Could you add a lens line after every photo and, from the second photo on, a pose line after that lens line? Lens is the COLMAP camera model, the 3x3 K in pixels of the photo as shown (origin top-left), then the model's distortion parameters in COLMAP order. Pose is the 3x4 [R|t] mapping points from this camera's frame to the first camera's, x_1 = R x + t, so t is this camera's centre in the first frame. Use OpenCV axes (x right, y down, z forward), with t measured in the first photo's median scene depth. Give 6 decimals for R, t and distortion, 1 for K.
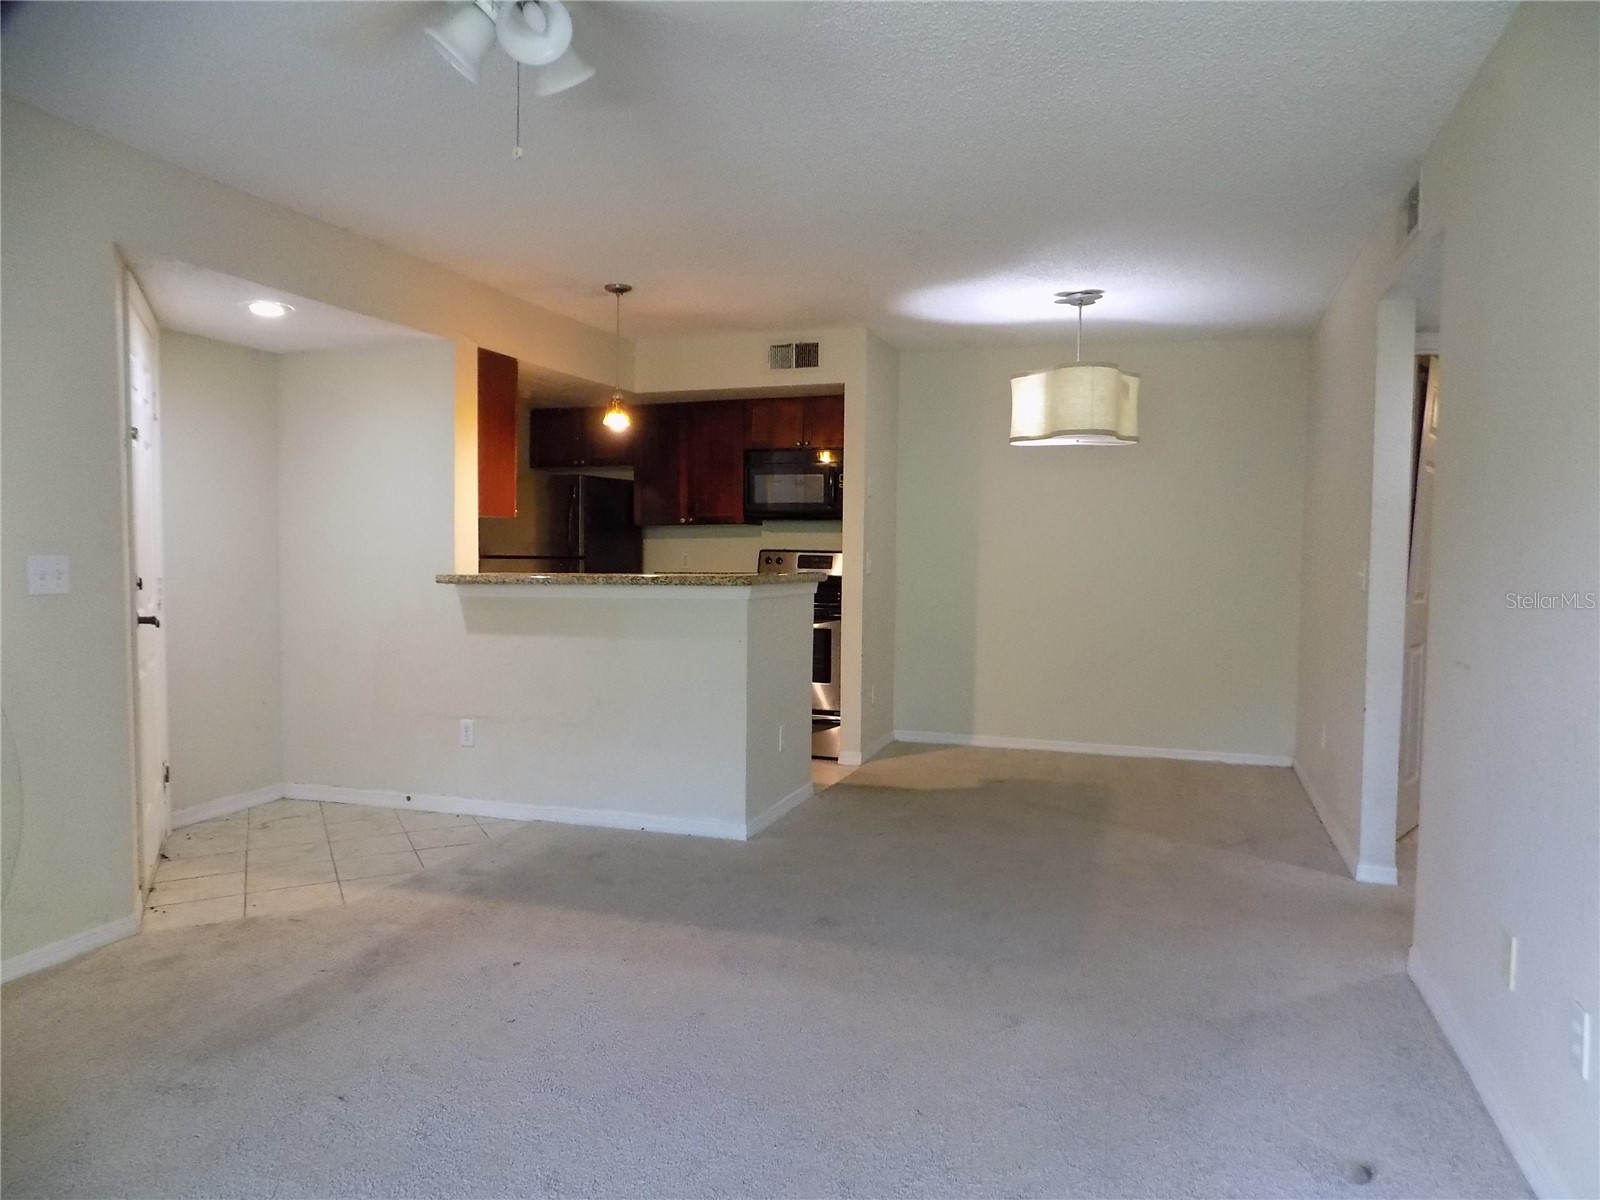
lens RADIAL K [[1076.3, 0, 797.5], [0, 1076.3, 595.8], [0, 0, 1]] dist [-0.026616, 0.025385]
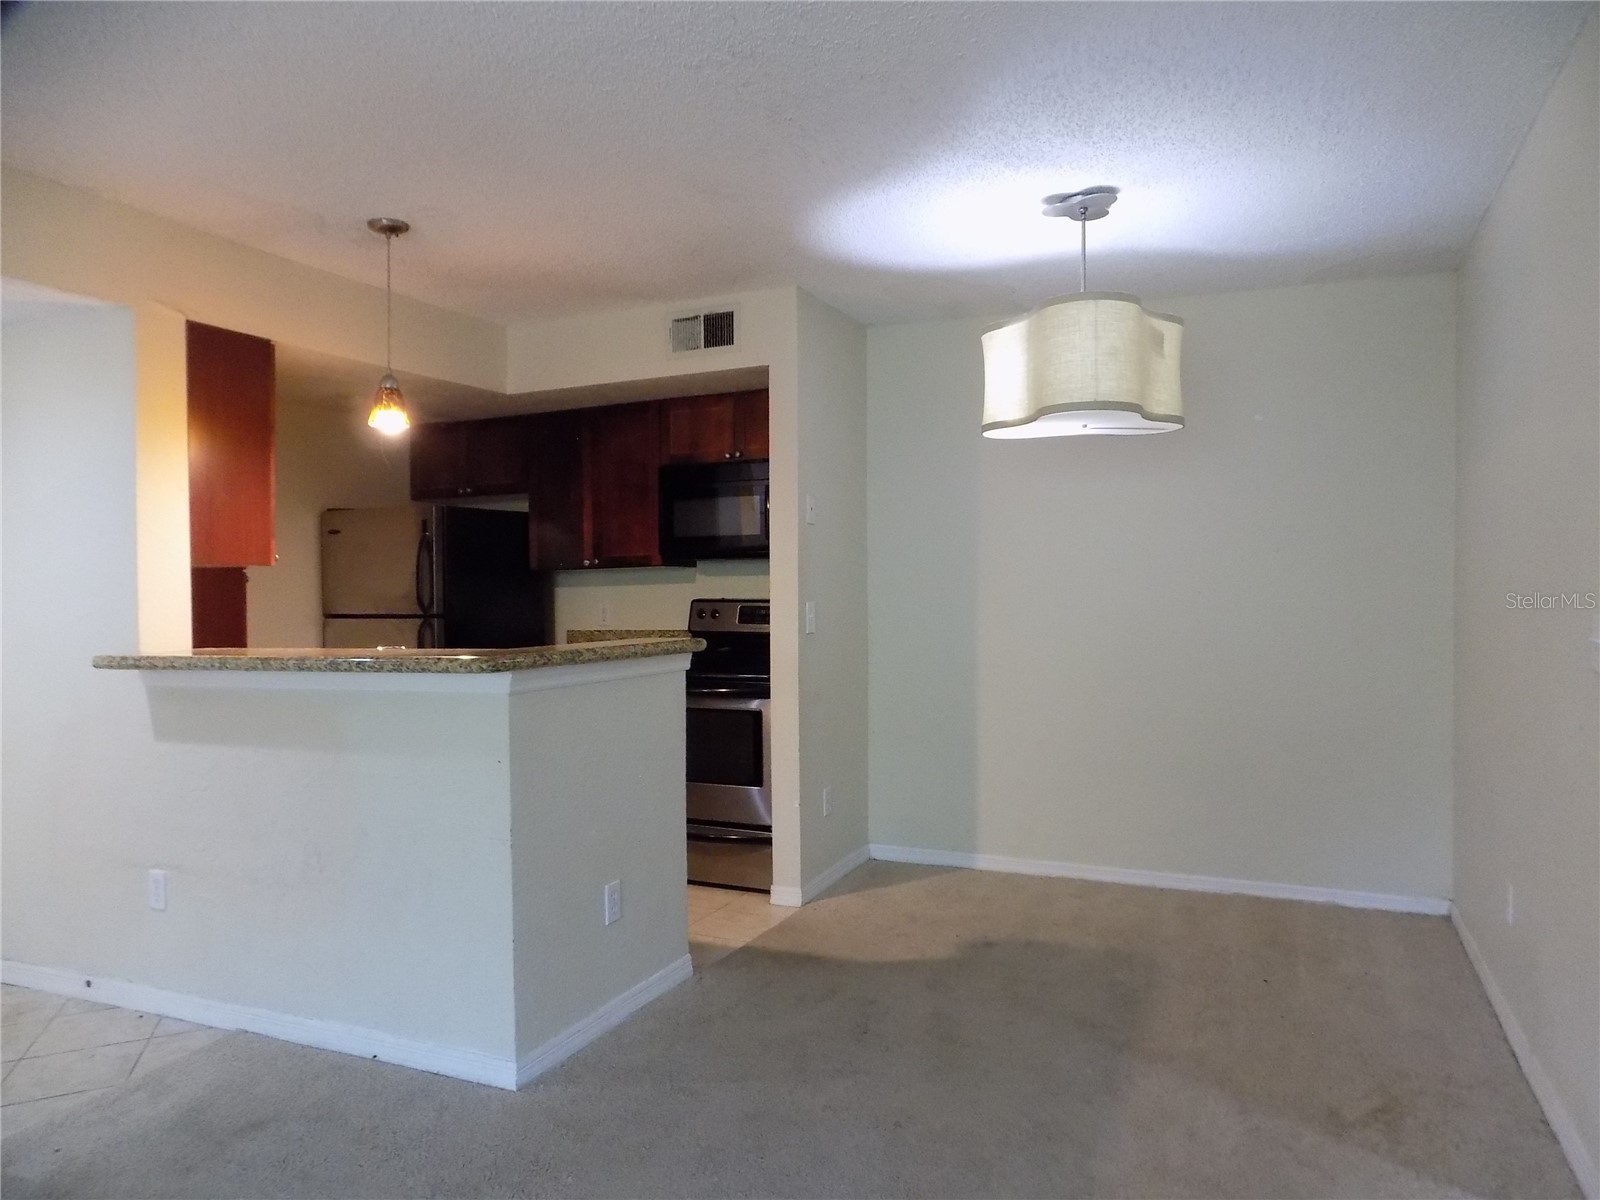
lens RADIAL K [[1076.3, 0, 805.3], [0, 1076.3, 605.2], [0, 0, 1]] dist [-0.026616, 0.025385]
pose [[0.995798, -0.020434, -0.089264, 0.141660], [0.018015, 0.999451, -0.027820, -0.021248], [0.089784, 0.026095, 0.995619, 0.331434]]
